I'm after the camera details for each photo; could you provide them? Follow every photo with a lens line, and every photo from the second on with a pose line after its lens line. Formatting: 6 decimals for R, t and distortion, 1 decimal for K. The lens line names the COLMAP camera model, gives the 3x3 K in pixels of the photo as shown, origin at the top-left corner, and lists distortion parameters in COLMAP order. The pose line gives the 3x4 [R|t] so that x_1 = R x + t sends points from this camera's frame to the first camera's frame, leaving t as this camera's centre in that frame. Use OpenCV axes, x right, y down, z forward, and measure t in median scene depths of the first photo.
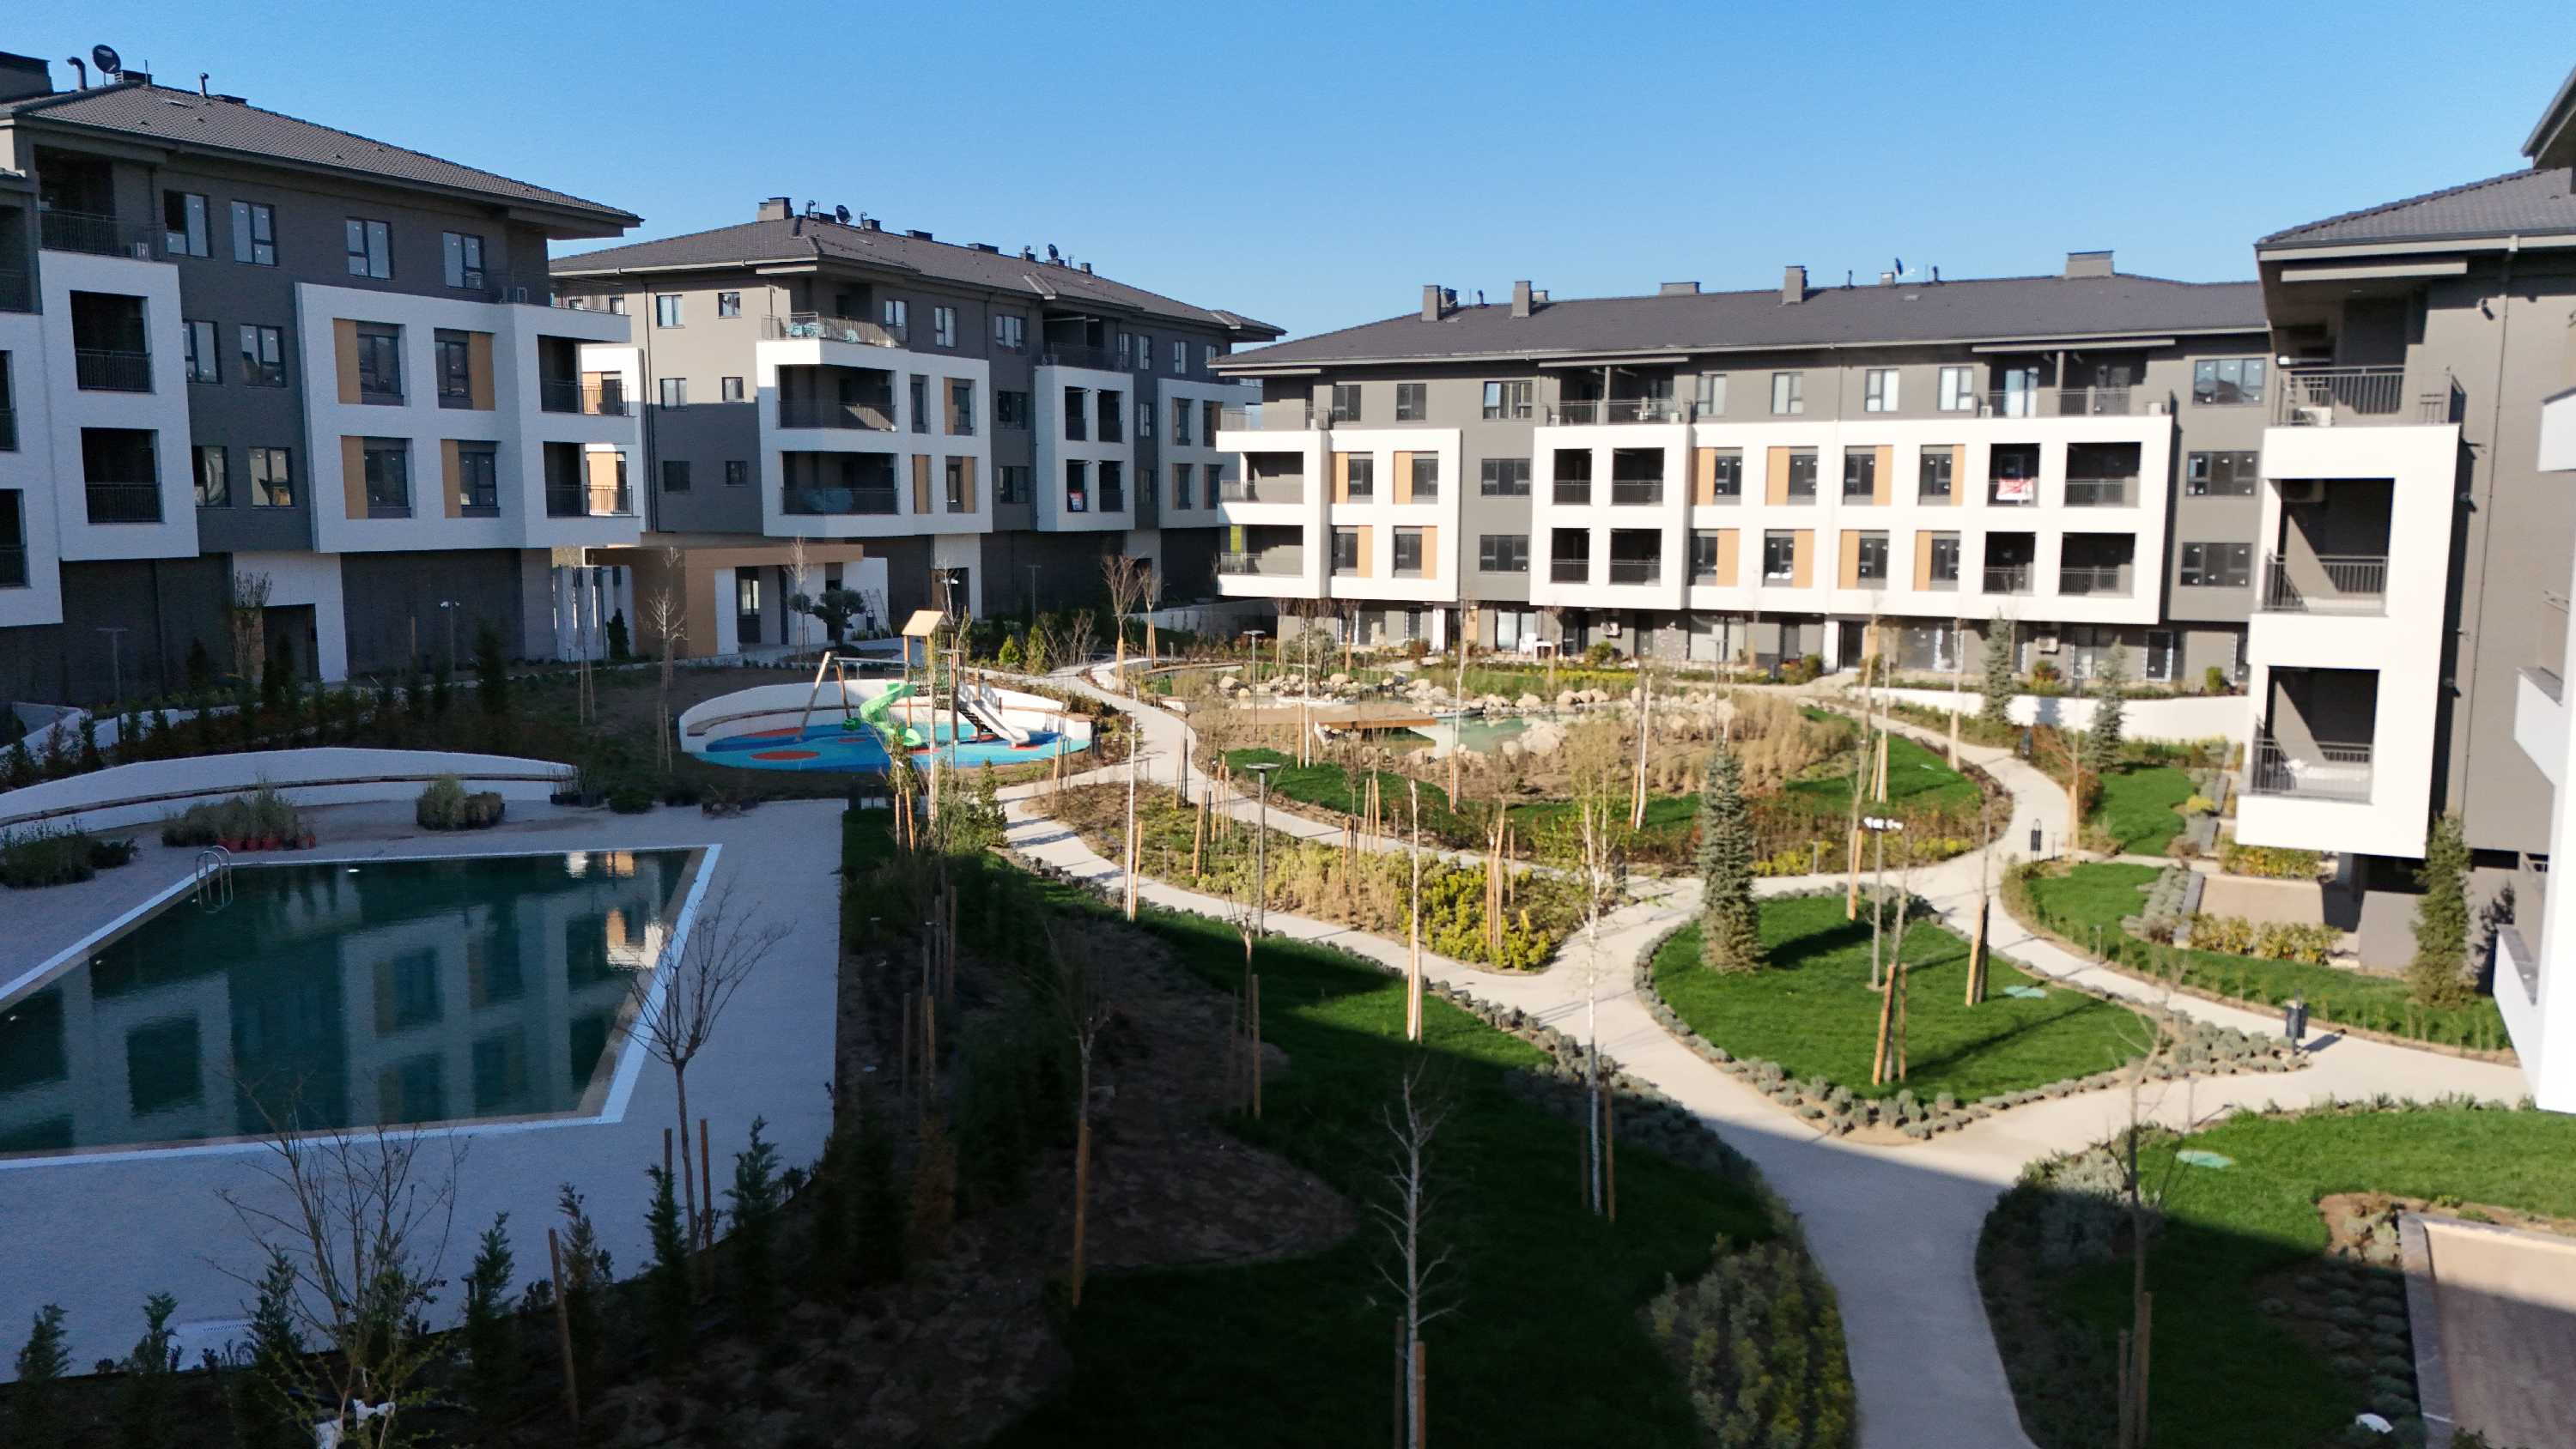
lens RADIAL K [[1878.7, 0, 1294.1], [0, 1878.7, 733.0], [0, 0, 1]] dist [0.102954, -0.131162]
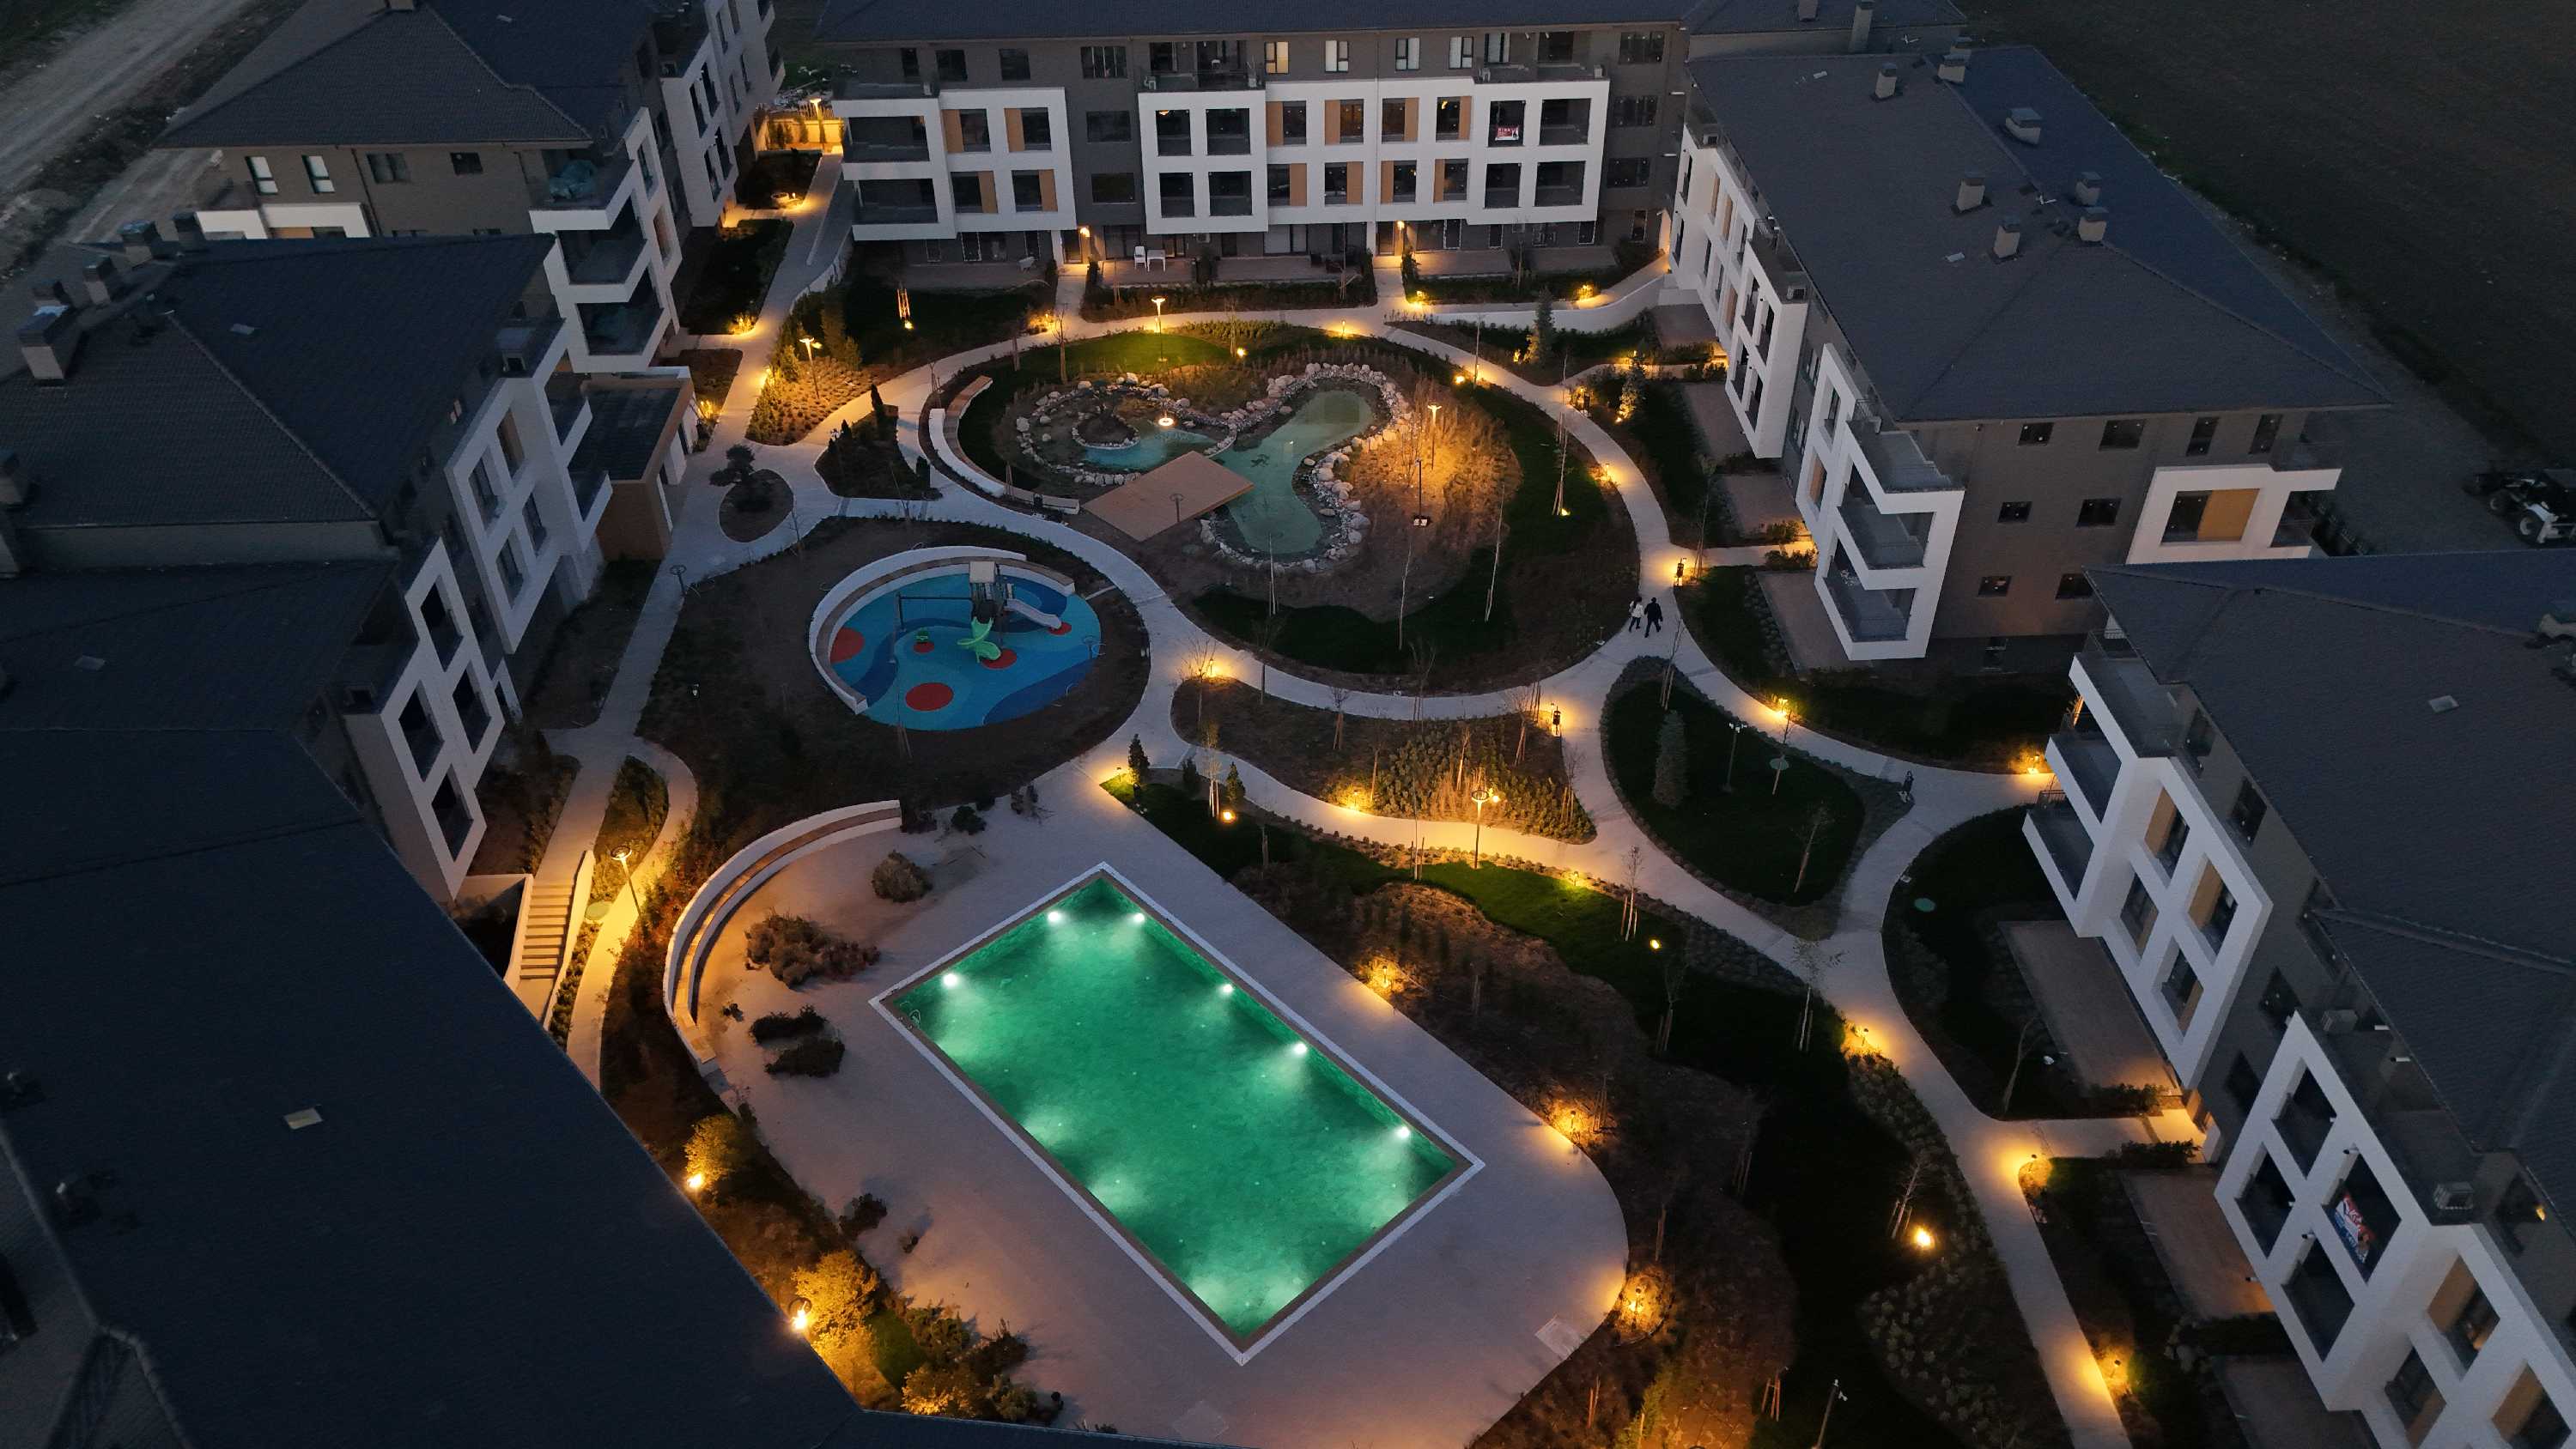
lens RADIAL K [[1878.7, 0, 1294.1], [0, 1878.7, 733.0], [0, 0, 1]] dist [0.102954, -0.131162]
pose [[0.867884, -0.318447, 0.381273, -0.387382], [0.078838, 0.846075, 0.527203, -0.459425], [-0.490471, -0.427492, 0.759400, -0.145828]]
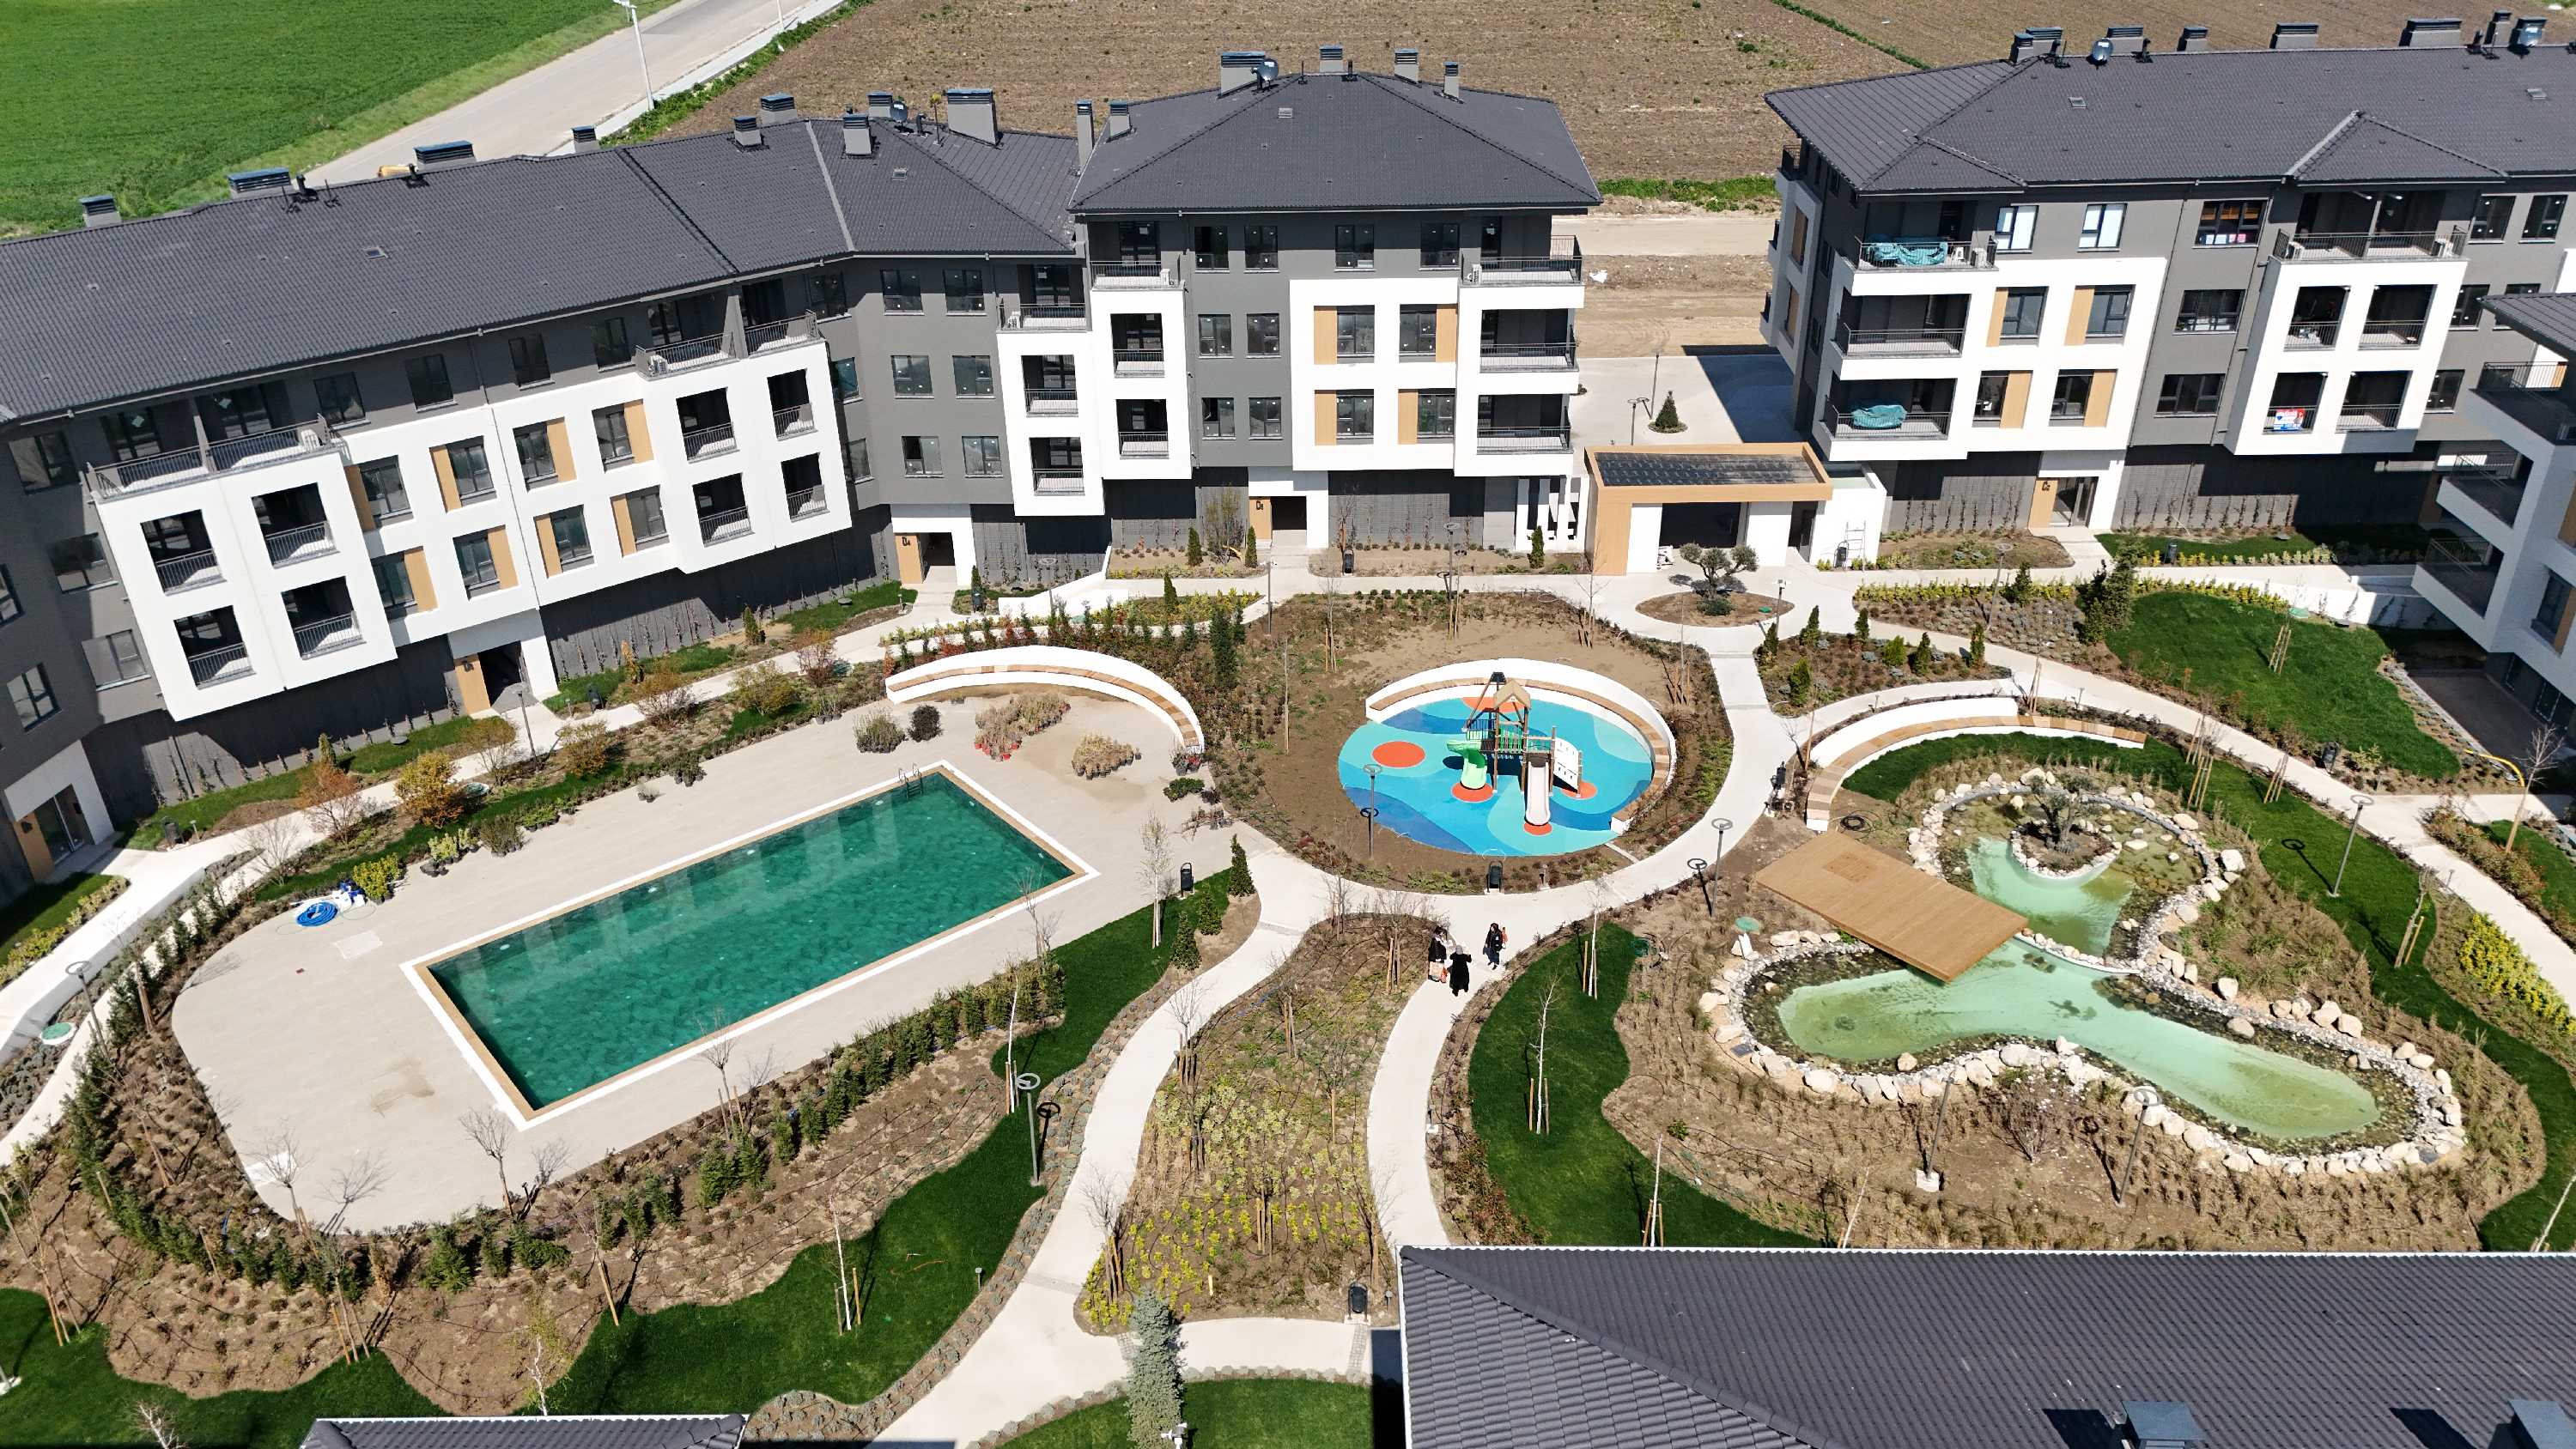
lens RADIAL K [[1878.7, 0, 1294.1], [0, 1878.7, 733.0], [0, 0, 1]] dist [0.102954, -0.131162]
pose [[0.449889, 0.431027, -0.782186, 0.455763], [-0.101738, 0.894859, 0.434599, -0.361598], [0.887271, -0.115943, 0.446439, 0.251835]]
